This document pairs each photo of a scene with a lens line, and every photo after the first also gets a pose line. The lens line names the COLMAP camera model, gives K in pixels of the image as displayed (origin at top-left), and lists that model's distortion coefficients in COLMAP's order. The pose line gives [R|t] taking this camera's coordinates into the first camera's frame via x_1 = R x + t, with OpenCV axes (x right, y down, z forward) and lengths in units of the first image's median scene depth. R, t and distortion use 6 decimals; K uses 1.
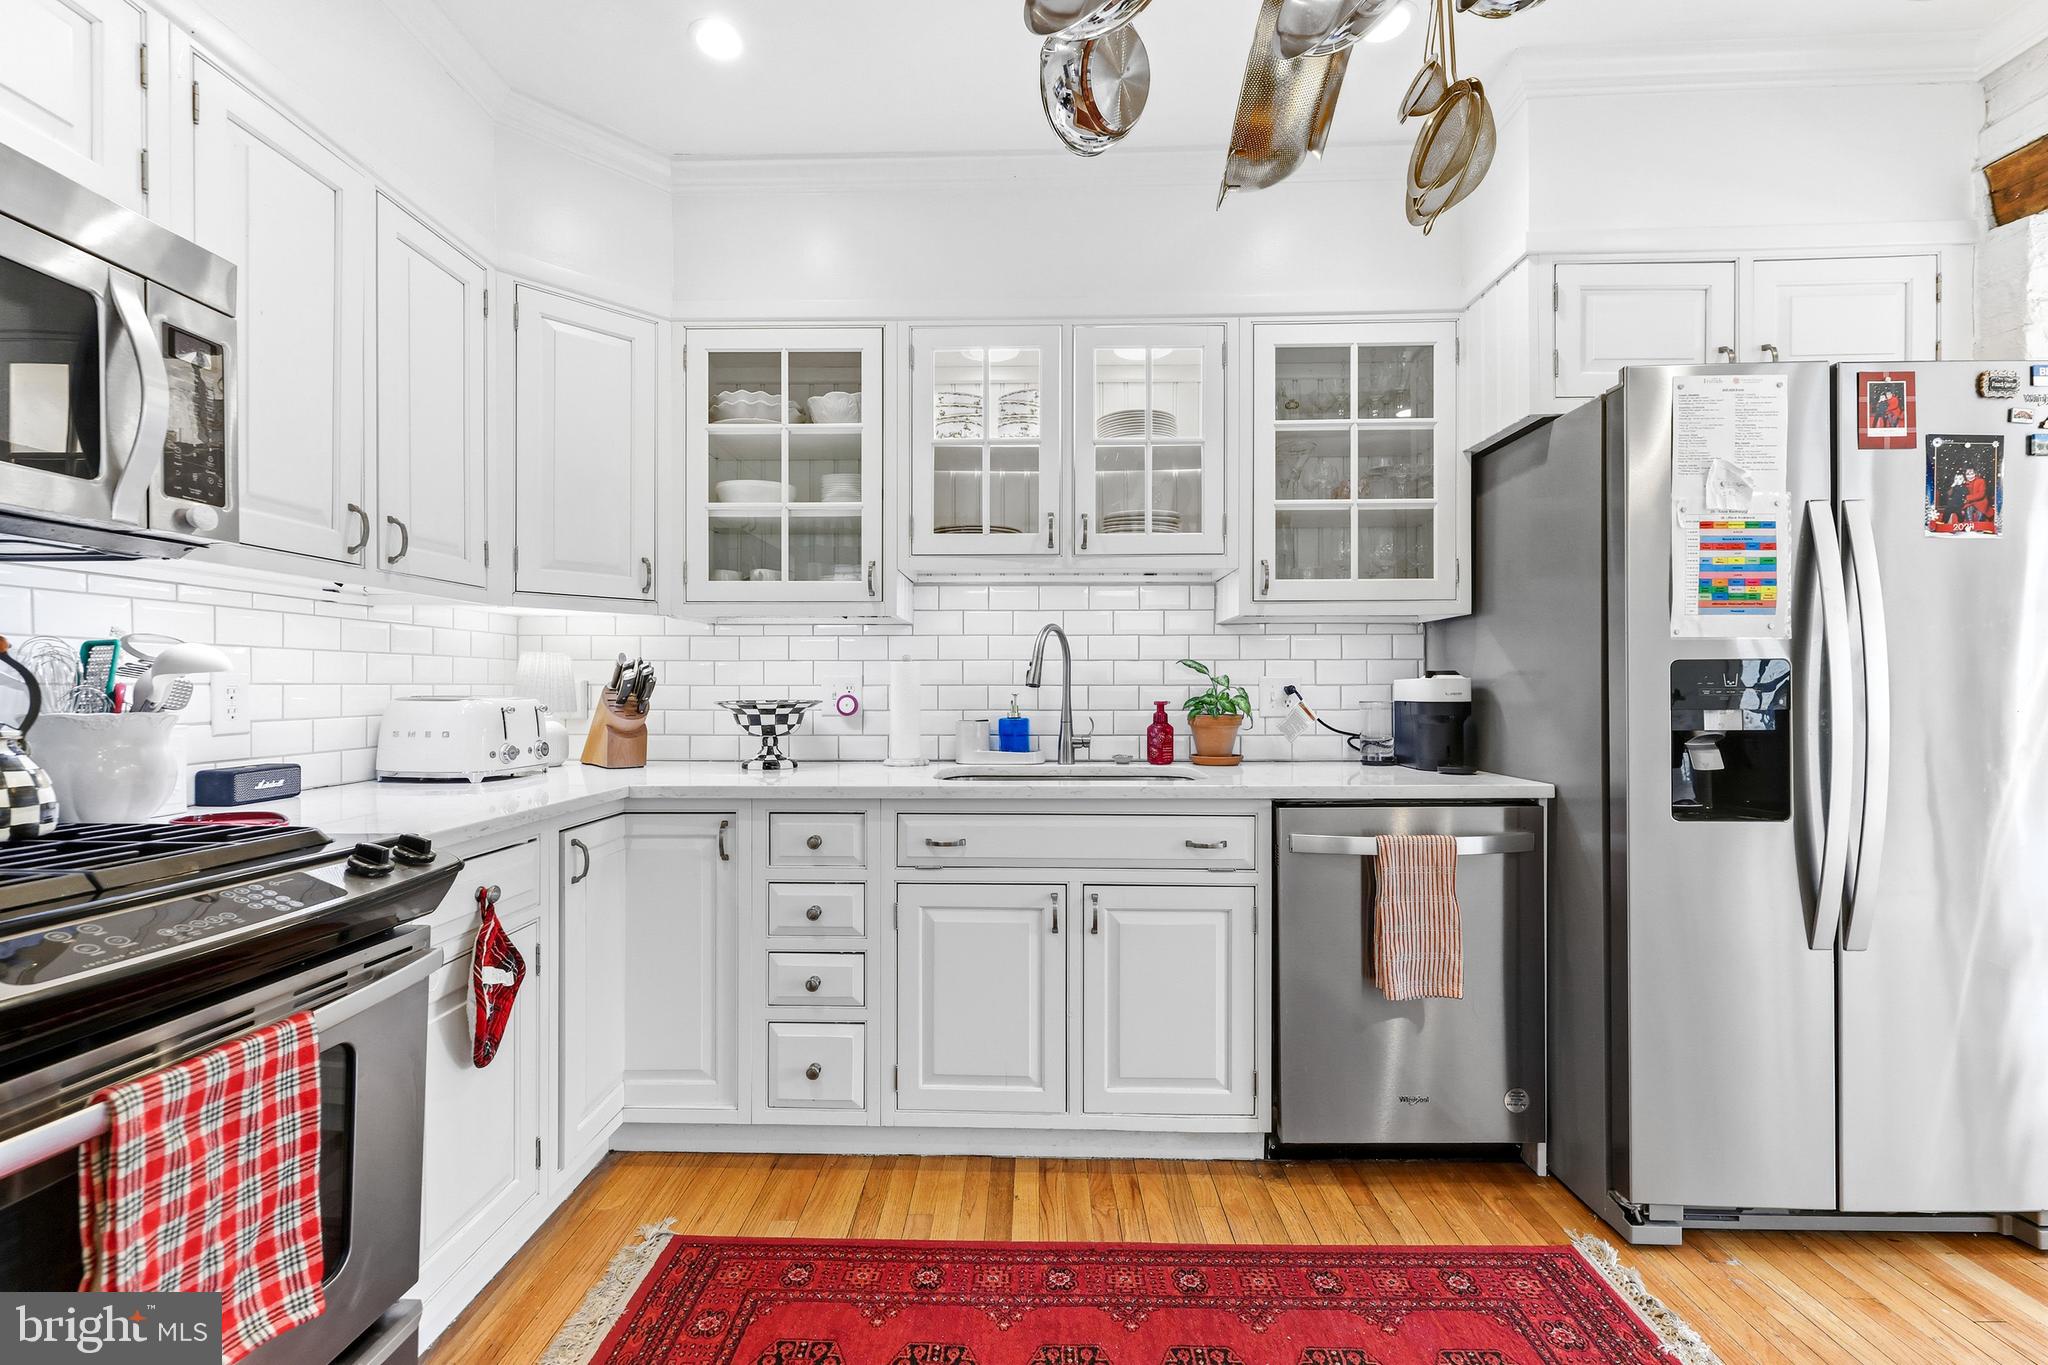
lens RADIAL K [[827.6, 0, 1023.1], [0, 827.6, 687.1], [0, 0, 1]] dist [-0.002030, 0.000681]
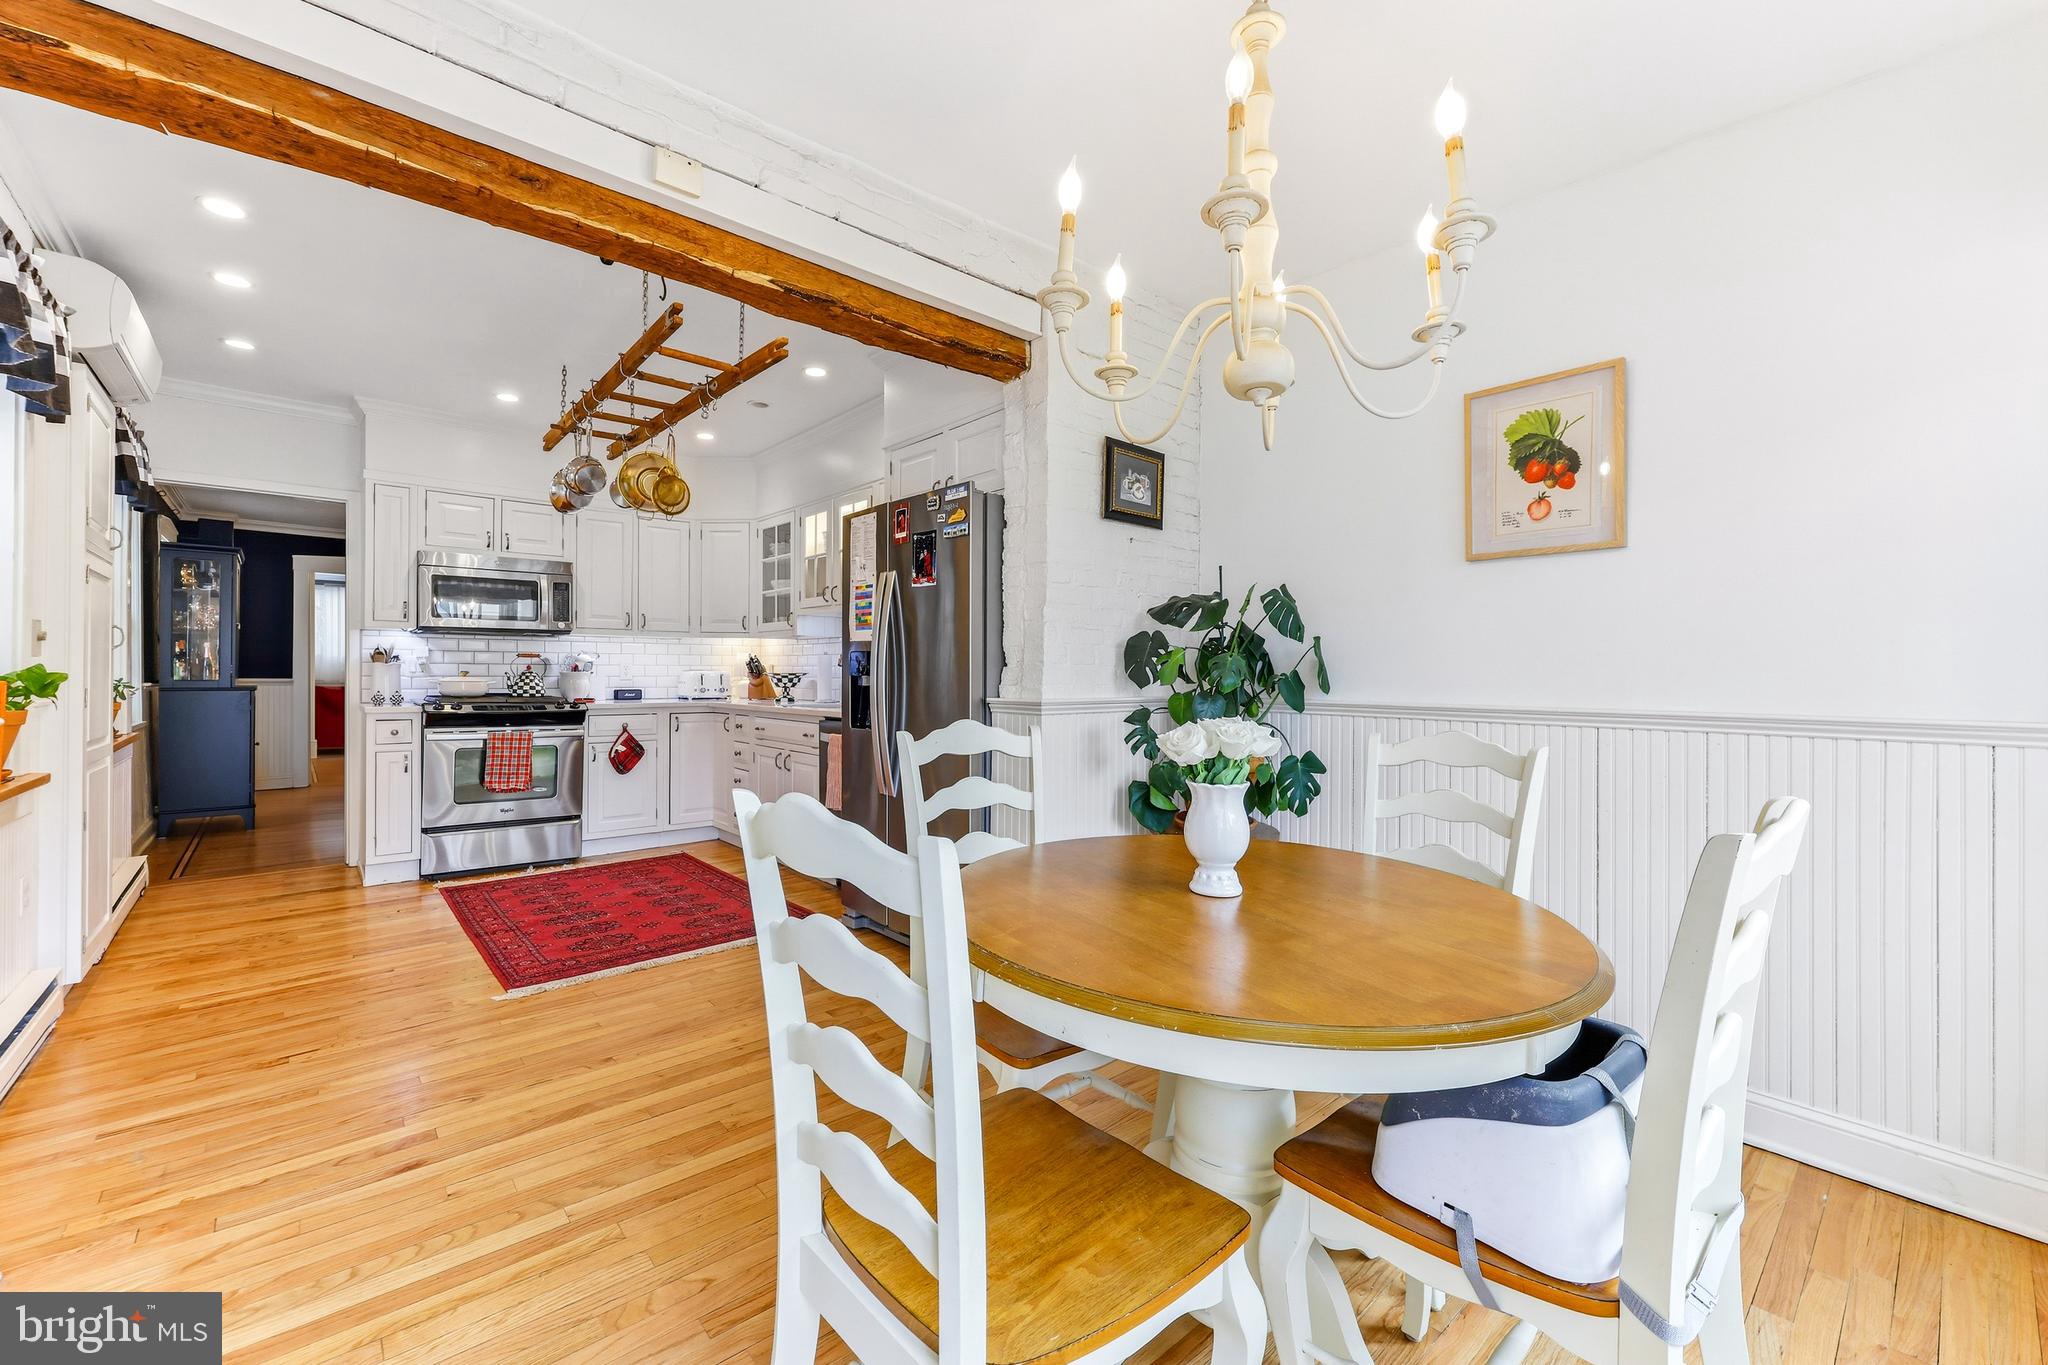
lens RADIAL K [[827.6, 0, 1057.4], [0, 827.6, 674.6], [0, 0, 1]] dist [-0.002030, 0.000681]
pose [[0.699192, 0.004538, -0.714919, 2.252329], [-0.005607, 0.999984, 0.000863, 0.018432], [0.714912, 0.003405, 0.699206, -0.097559]]
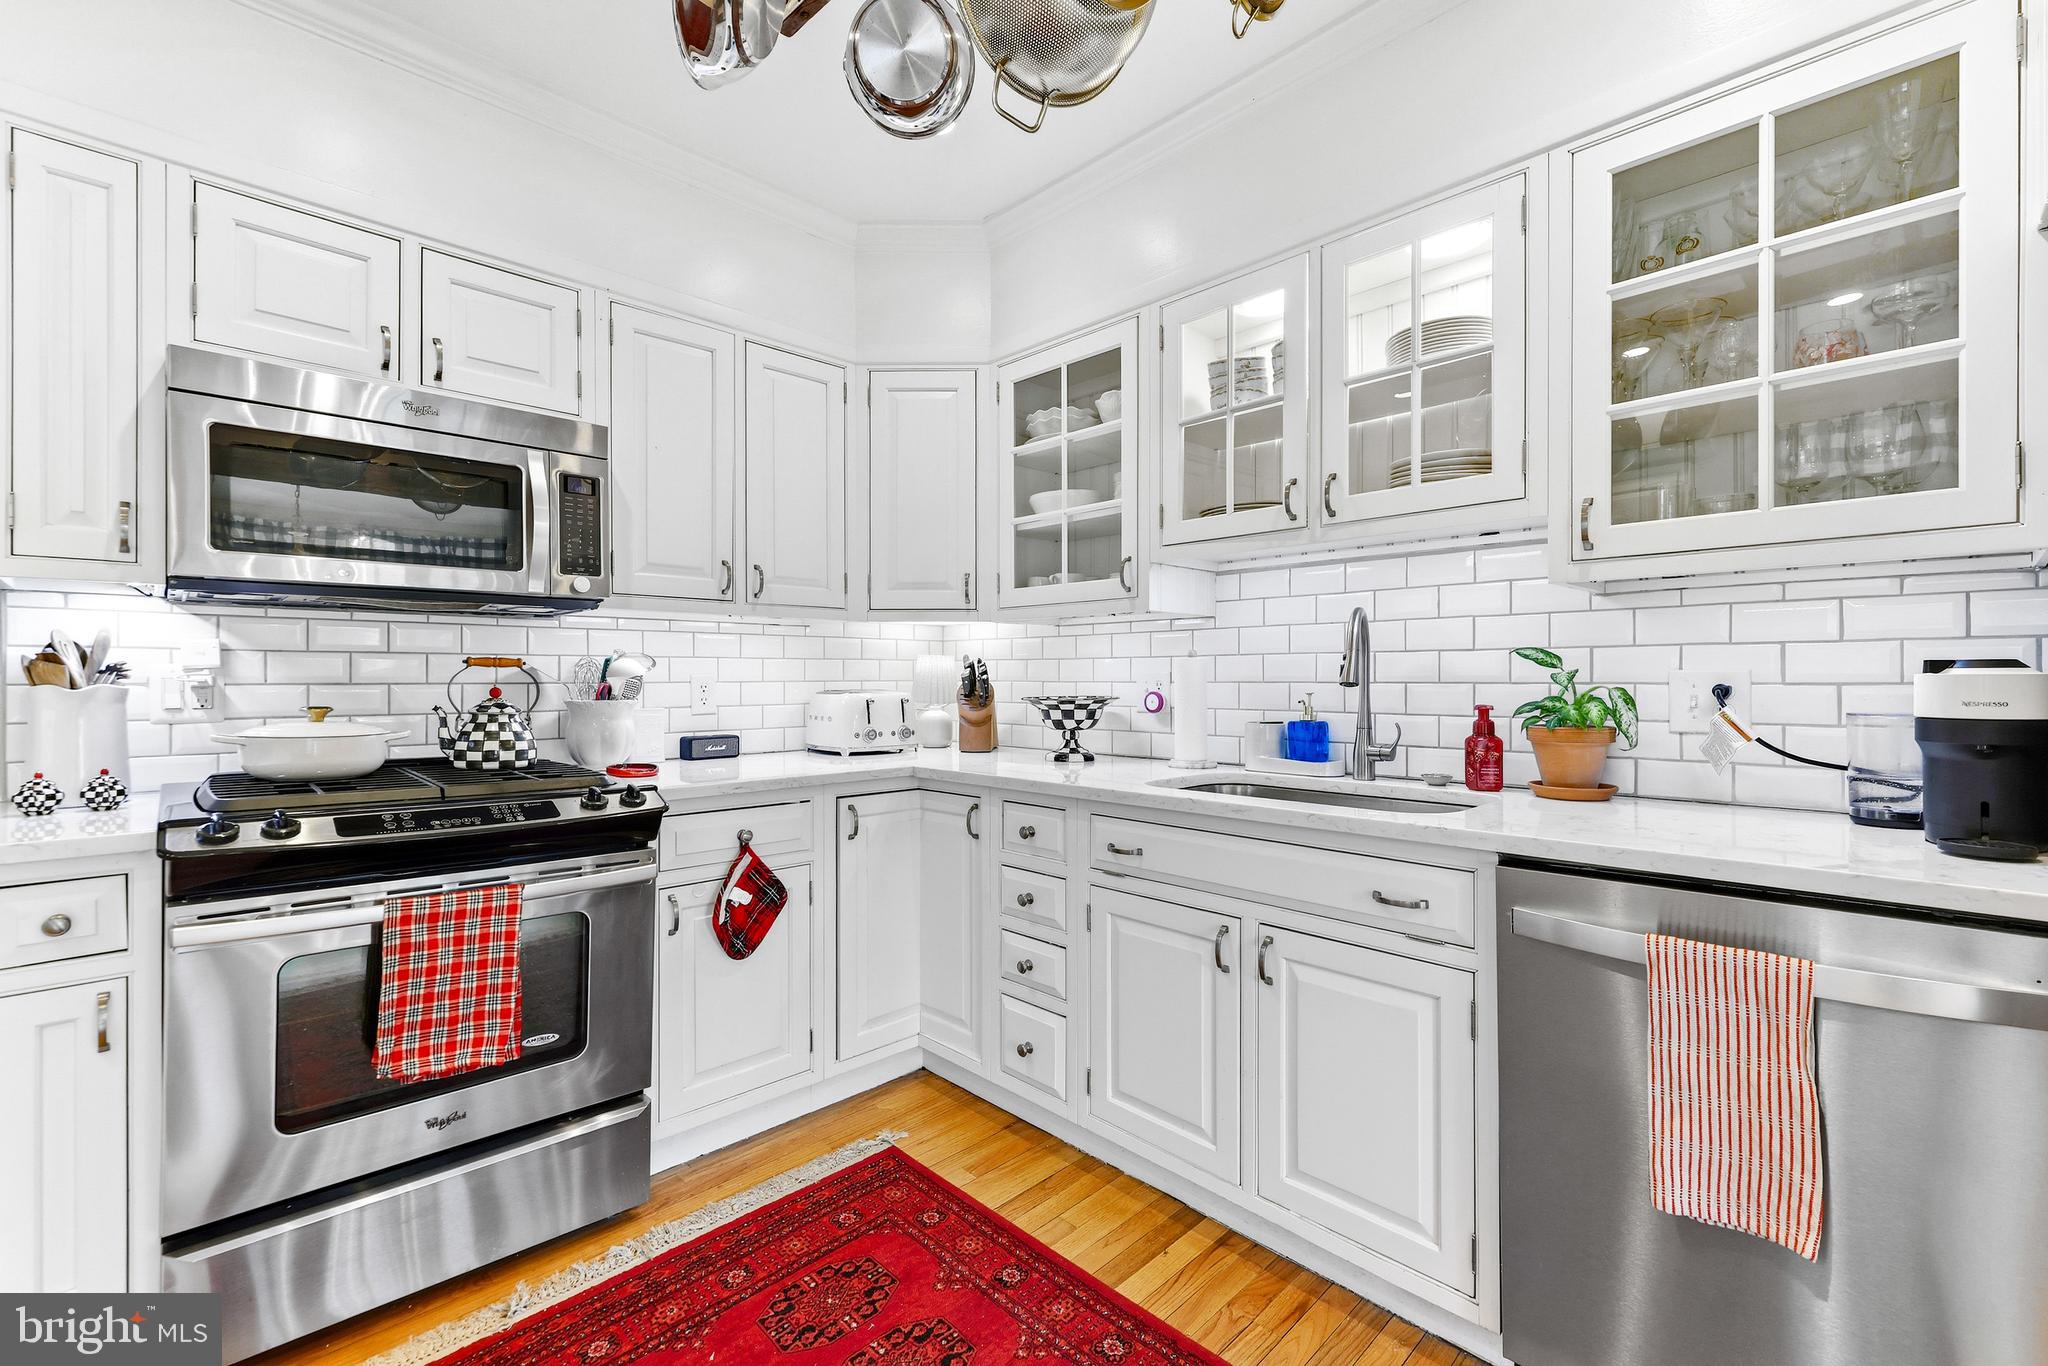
lens RADIAL K [[850.6, 0, 1042.3], [0, 850.6, 677.9], [0, 0, 1]] dist [-0.000398, 0.000538]
pose [[0.731339, -0.000007, -0.682014, 0.490454], [0.000521, 1.000000, 0.000548, -0.009778], [0.682014, -0.000756, 0.731339, 0.215758]]
